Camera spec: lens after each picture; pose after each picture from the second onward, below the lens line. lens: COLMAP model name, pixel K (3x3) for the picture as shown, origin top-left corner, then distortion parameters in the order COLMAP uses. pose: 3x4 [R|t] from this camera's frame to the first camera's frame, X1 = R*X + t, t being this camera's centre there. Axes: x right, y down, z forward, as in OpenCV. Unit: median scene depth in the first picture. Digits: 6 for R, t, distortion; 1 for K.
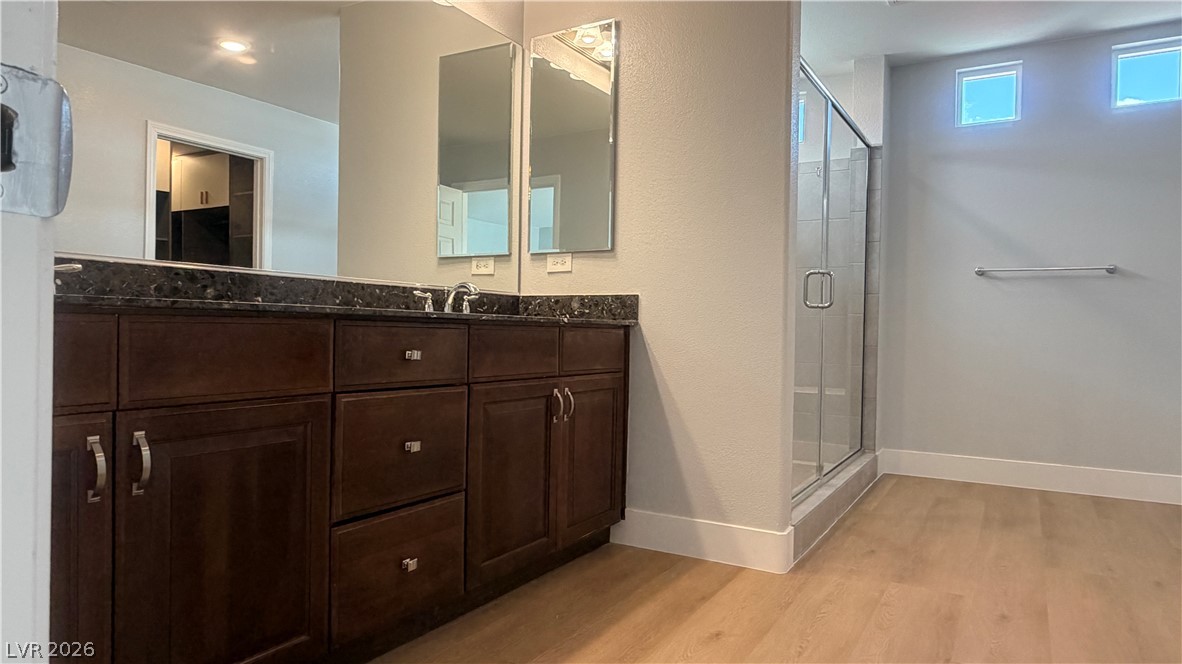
lens RADIAL K [[735.4, 0, 590.2], [0, 735.4, 334.9], [0, 0, 1]] dist [0.001388, 0.004568]
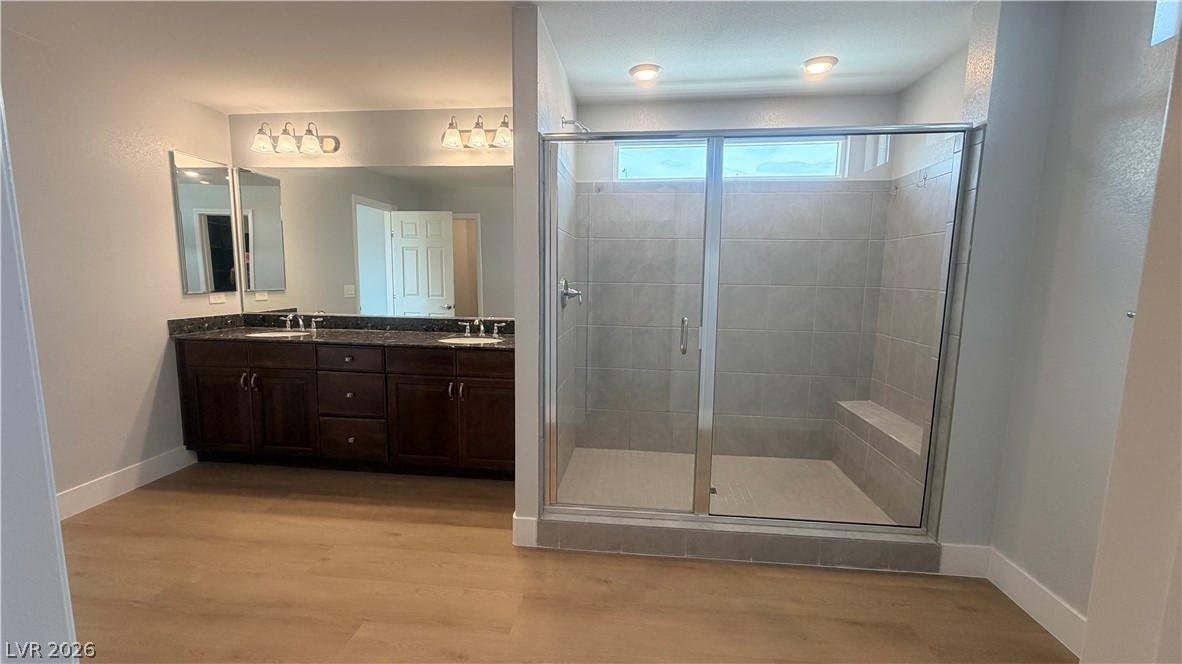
lens RADIAL K [[472.6, 0, 593.7], [0, 472.6, 331.2], [0, 0, 1]] dist [0.002592, -0.000147]
pose [[0.408686, 0.098242, -0.907372, 1.150418], [-0.012358, 0.994694, 0.102130, -0.178981], [0.912591, -0.030526, 0.407732, 0.823132]]
